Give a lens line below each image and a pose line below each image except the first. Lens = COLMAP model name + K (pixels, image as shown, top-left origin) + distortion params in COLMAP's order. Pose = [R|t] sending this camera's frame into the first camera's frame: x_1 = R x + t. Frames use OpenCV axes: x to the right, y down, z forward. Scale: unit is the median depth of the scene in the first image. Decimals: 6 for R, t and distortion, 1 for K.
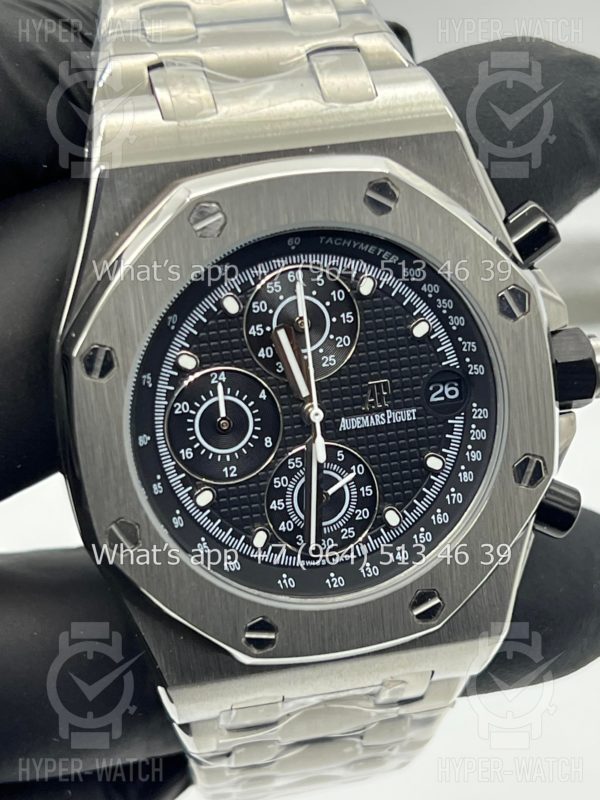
lens RADIAL K [[1815.9, 0, 300.0], [0, 1815.9, 400.0], [0, 0, 1]] dist [0.065654, 0.061419]
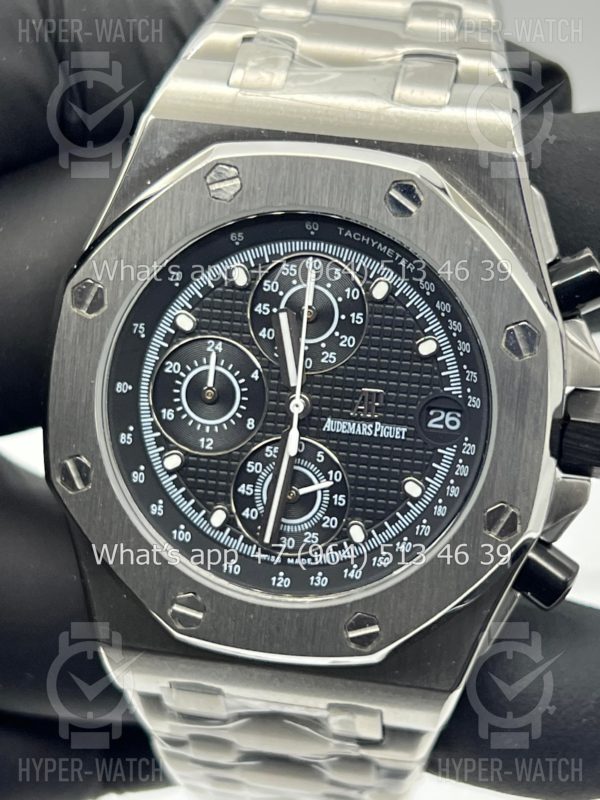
lens RADIAL K [[1815.9, 0, 300.0], [0, 1815.9, 400.0], [0, 0, 1]] dist [0.065654, 0.061419]
pose [[0.926232, 0.230898, -0.297960, 0.296705], [-0.250621, 0.967644, -0.029220, 0.032773], [0.281572, 0.101739, 0.954131, 0.072758]]
